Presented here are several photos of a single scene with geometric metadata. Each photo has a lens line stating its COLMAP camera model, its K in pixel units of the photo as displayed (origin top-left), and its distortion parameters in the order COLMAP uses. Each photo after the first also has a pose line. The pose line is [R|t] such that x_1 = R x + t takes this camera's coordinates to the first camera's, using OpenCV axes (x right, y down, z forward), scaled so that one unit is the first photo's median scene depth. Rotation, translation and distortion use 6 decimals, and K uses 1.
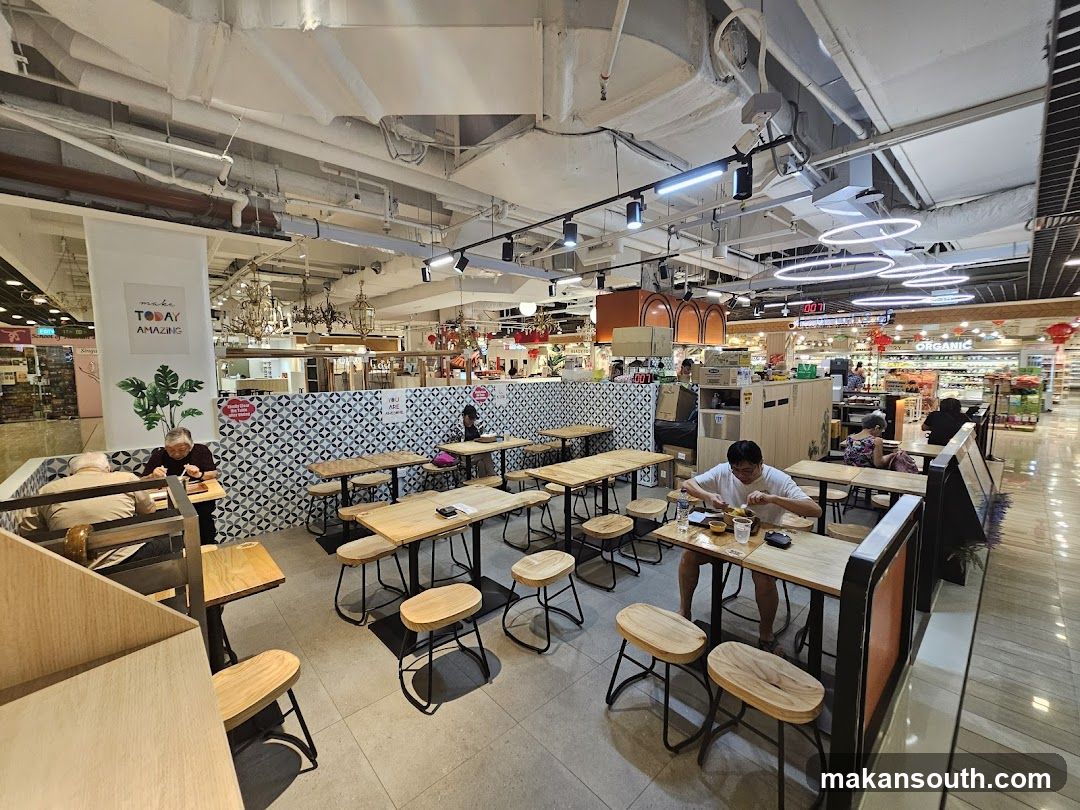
lens RADIAL K [[442.3, 0, 540.0], [0, 442.3, 405.0], [0, 0, 1]] dist [-0.000759, -0.000186]
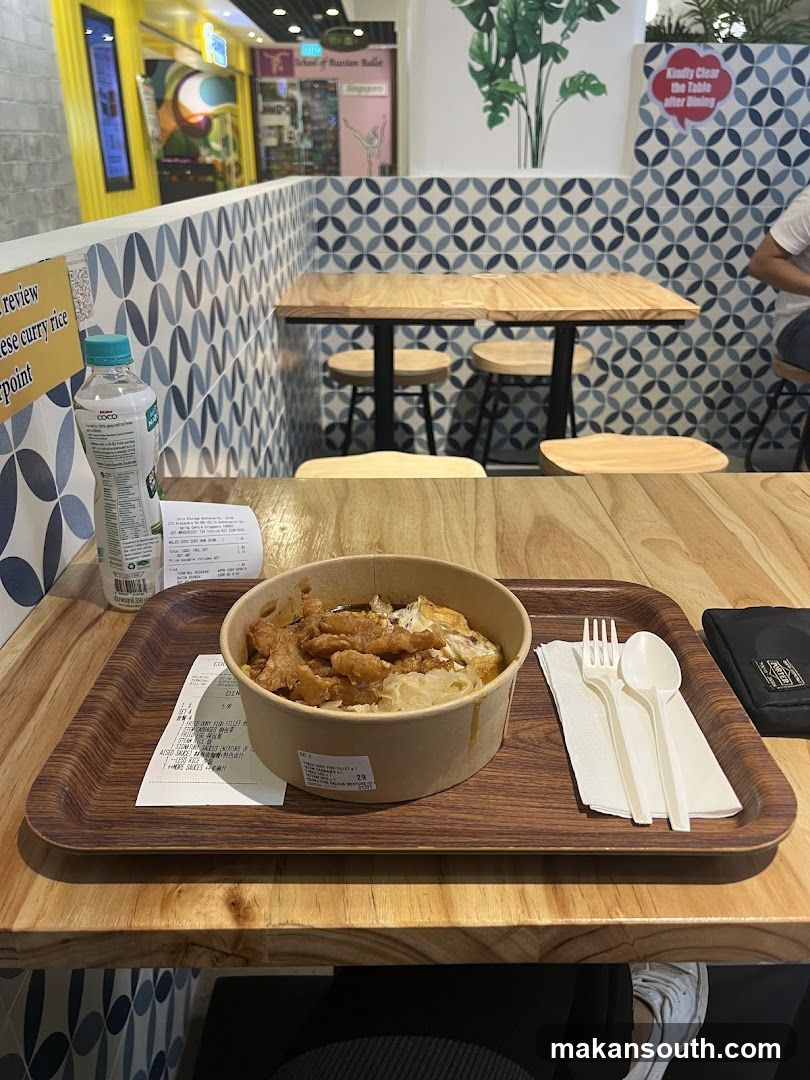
lens RADIAL K [[814.6, 0, 405.0], [0, 814.6, 540.0], [0, 0, 1]] dist [0.004681, -0.000368]
pose [[0.744687, 0.290460, -0.600895, -0.366743], [-0.073252, 0.930464, 0.358986, 0.130675], [0.663382, -0.223315, 0.714181, 0.321715]]
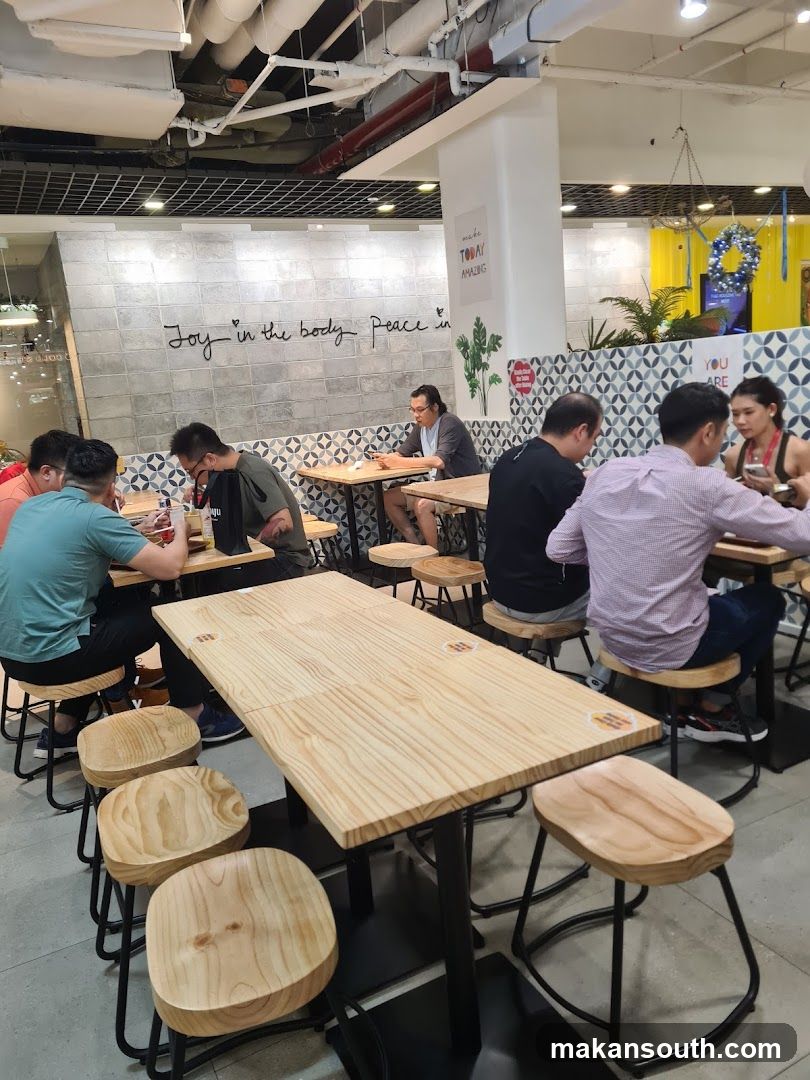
lens RADIAL K [[814.6, 0, 405.0], [0, 814.6, 540.0], [0, 0, 1]] dist [0.004681, -0.000368]
pose [[-0.265611, 0.243480, -0.932828, 0.592579], [0.031021, 0.969241, 0.244152, -0.058651], [0.963581, 0.035912, -0.264994, 1.182221]]
